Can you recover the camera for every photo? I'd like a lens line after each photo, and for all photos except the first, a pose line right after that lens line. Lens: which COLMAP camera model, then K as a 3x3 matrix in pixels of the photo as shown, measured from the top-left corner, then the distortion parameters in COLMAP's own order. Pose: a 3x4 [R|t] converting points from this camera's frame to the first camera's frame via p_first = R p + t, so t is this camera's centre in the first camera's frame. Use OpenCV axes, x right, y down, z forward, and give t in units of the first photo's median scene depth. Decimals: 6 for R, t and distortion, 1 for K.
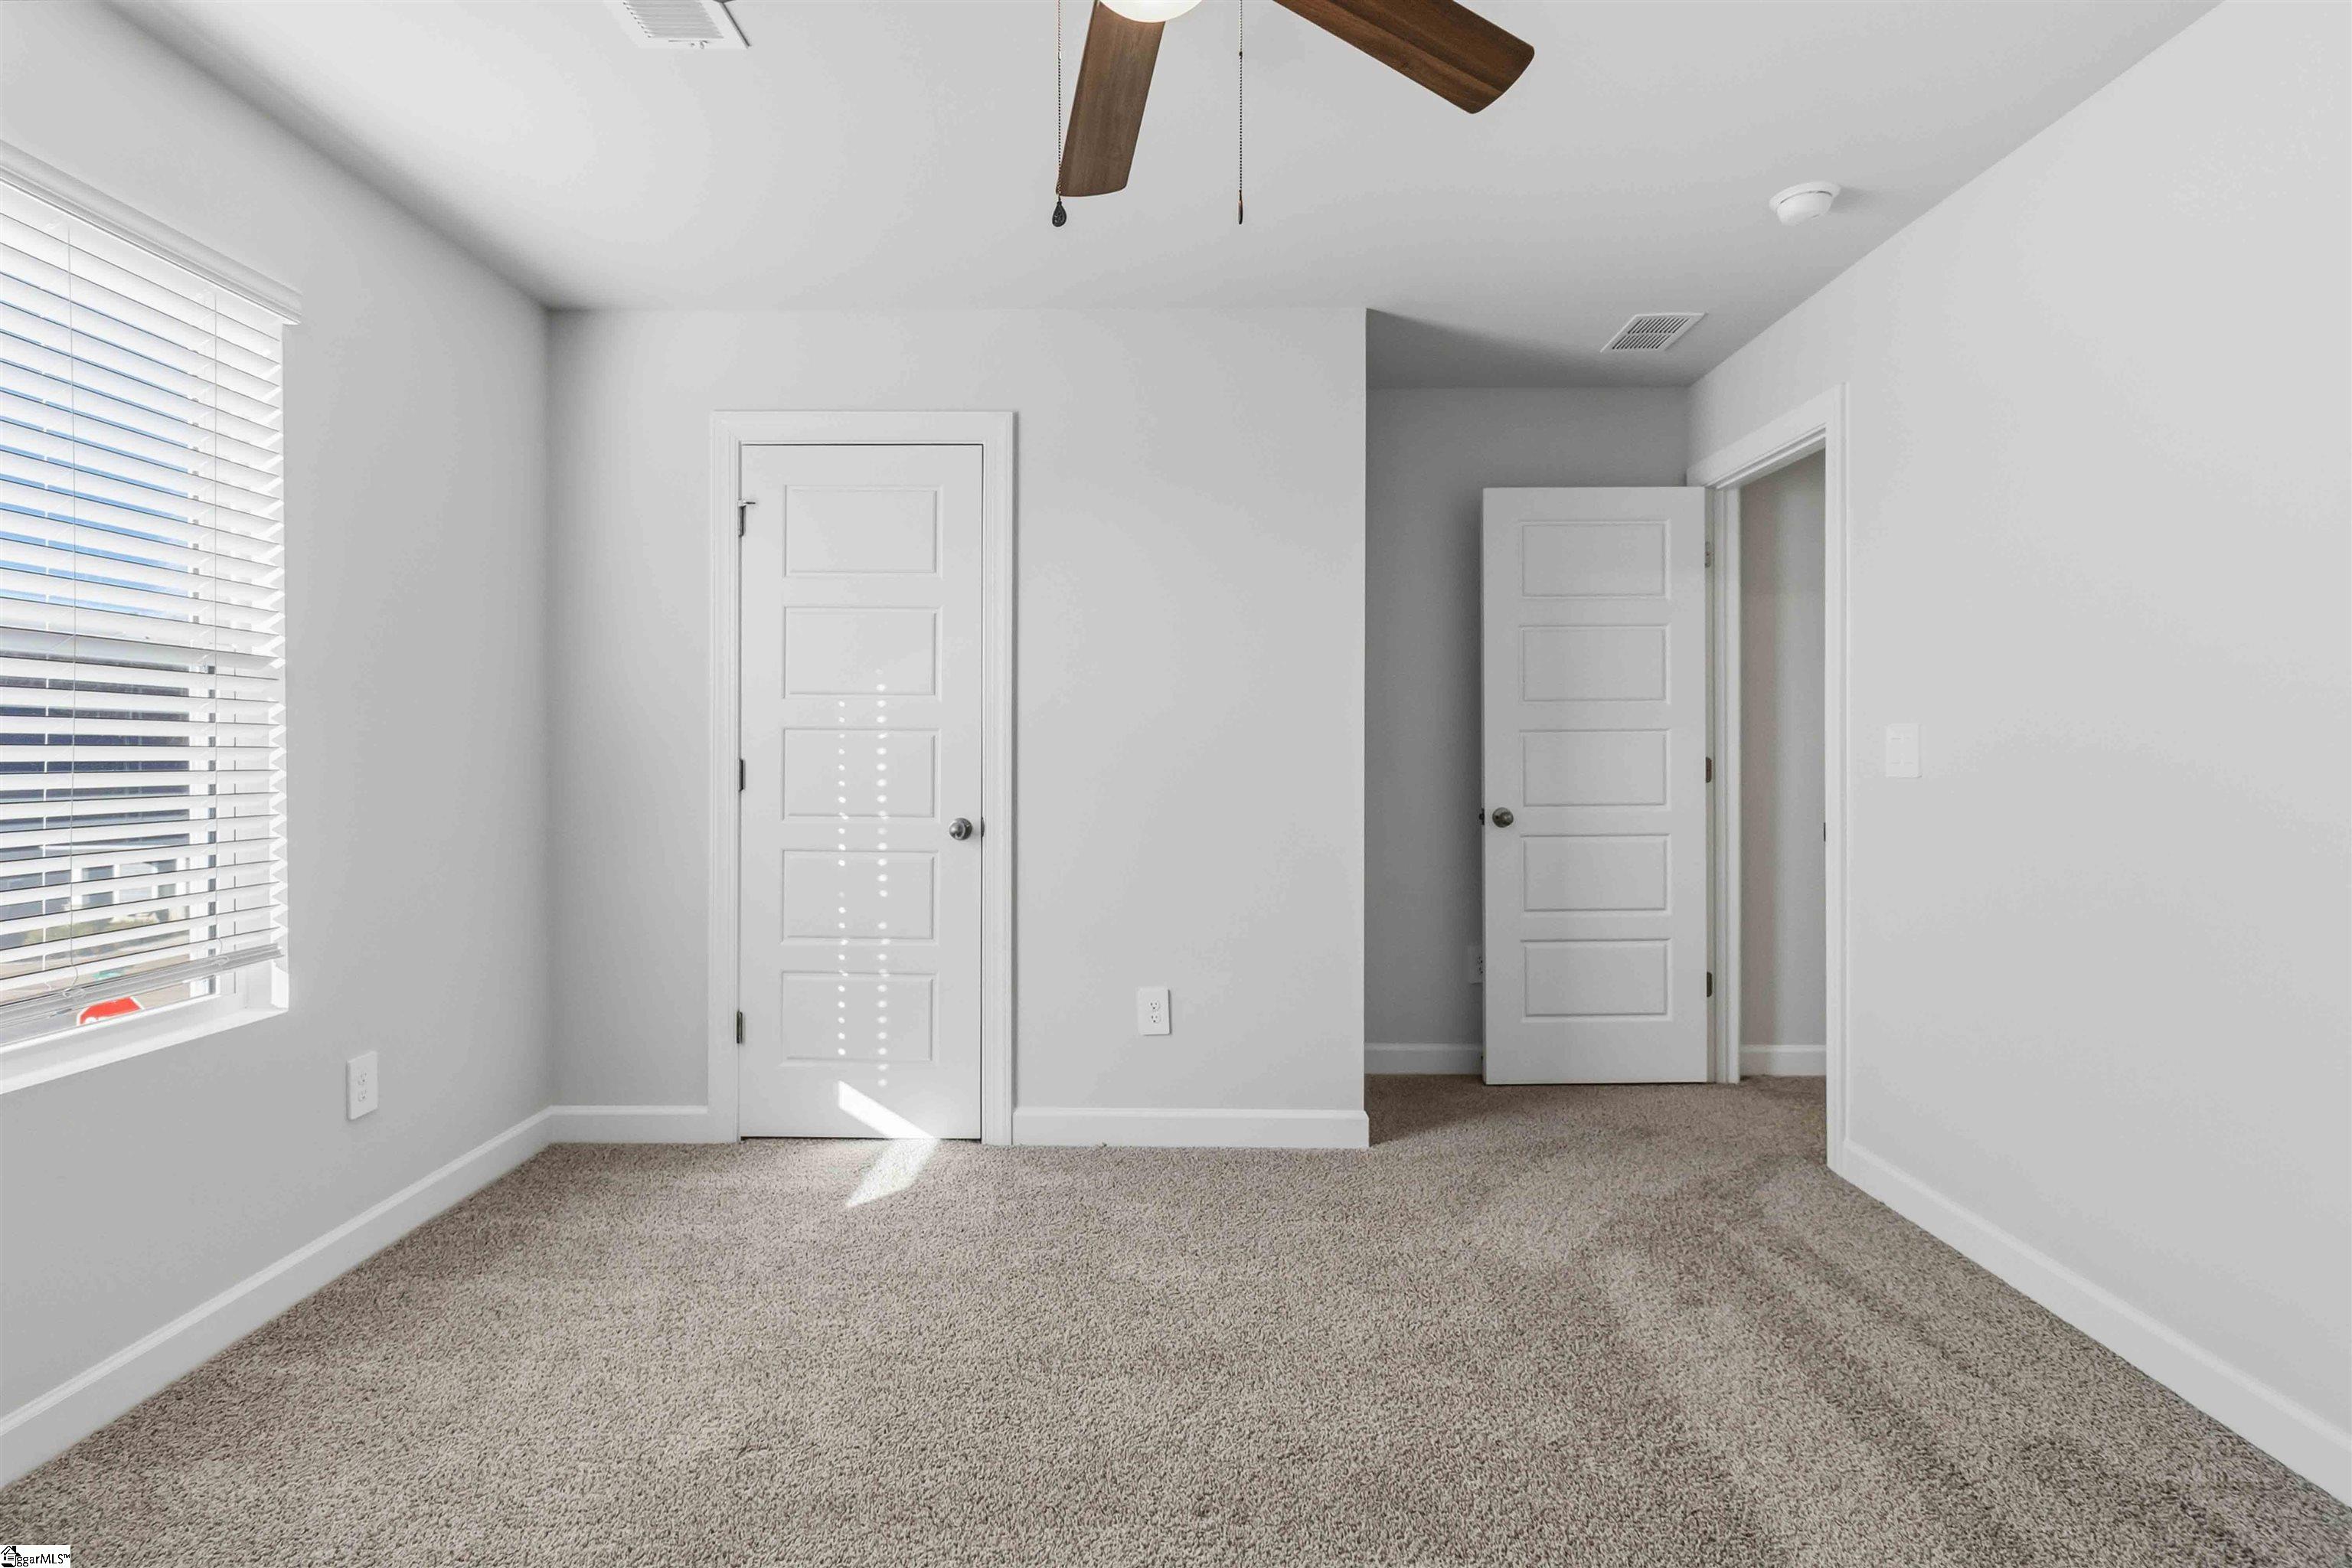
lens RADIAL K [[1112.2, 0, 1173.0], [0, 1112.2, 780.9], [0, 0, 1]] dist [0.016031, 0.003153]
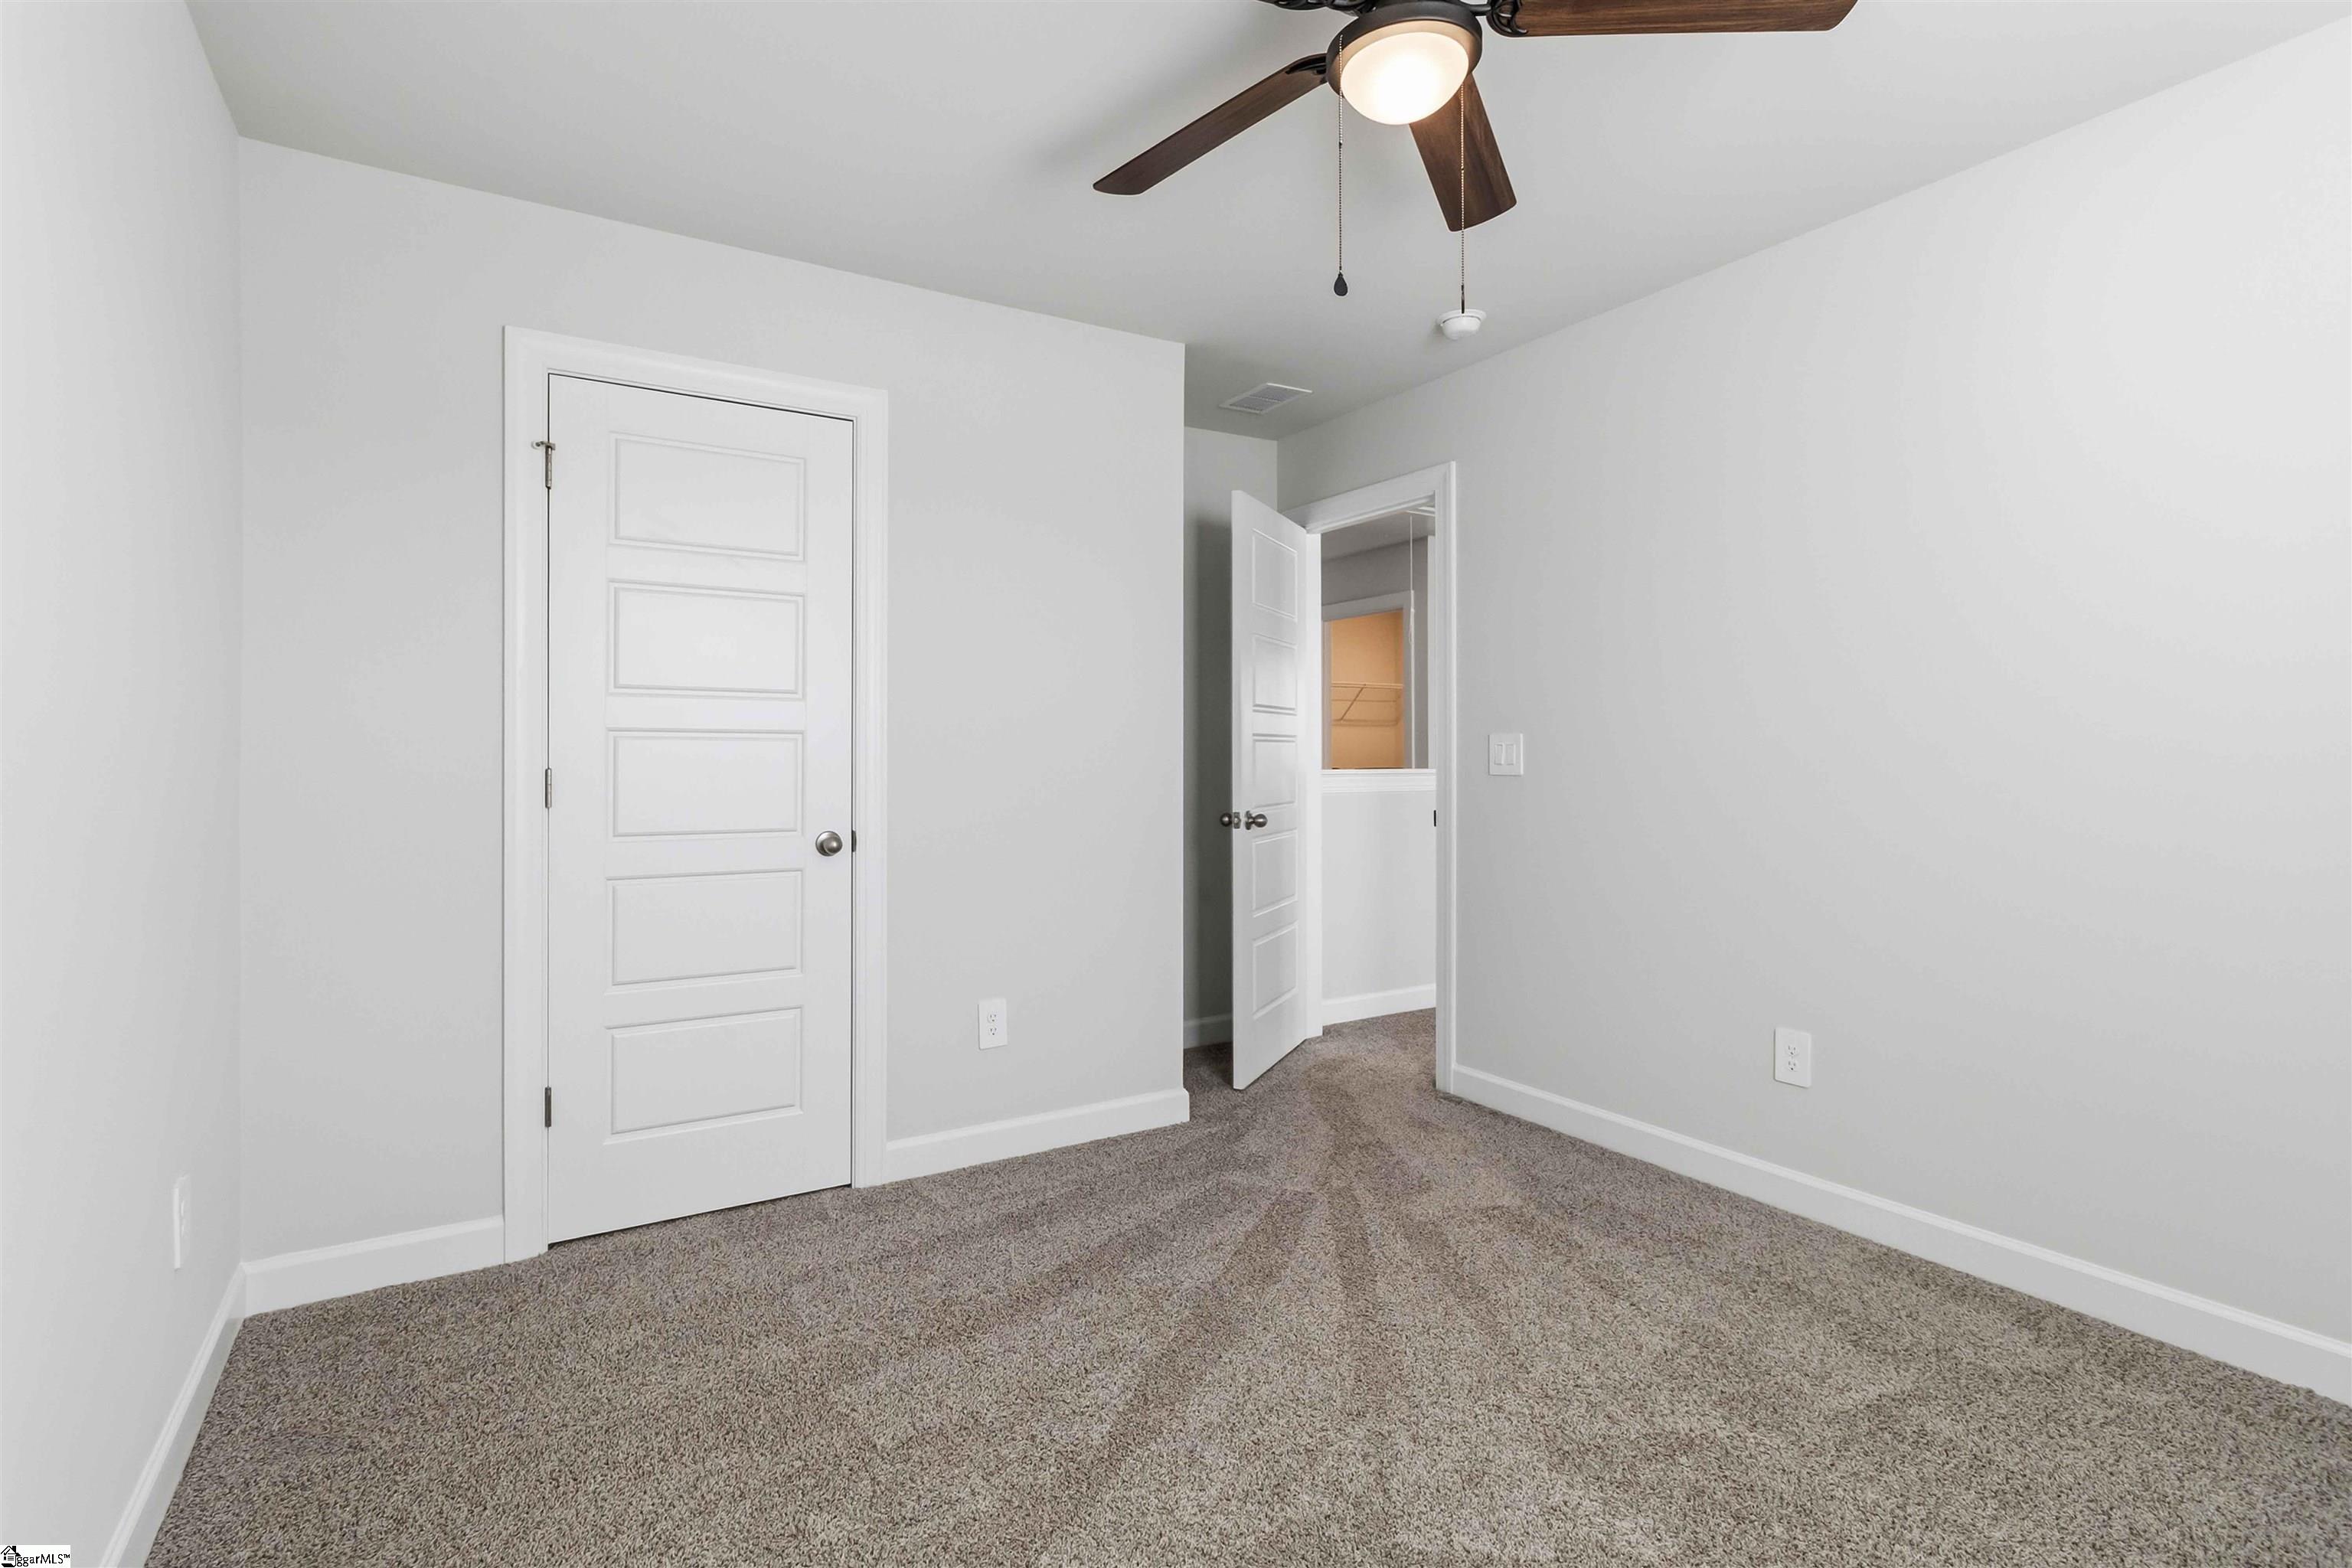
lens RADIAL K [[1112.2, 0, 1179.3], [0, 1112.2, 782.3], [0, 0, 1]] dist [0.016031, 0.003153]
pose [[0.824025, -0.001589, 0.566552, -0.463450], [0.013501, 0.999767, -0.016832, 0.013990], [-0.566393, 0.021519, 0.823854, 0.096157]]
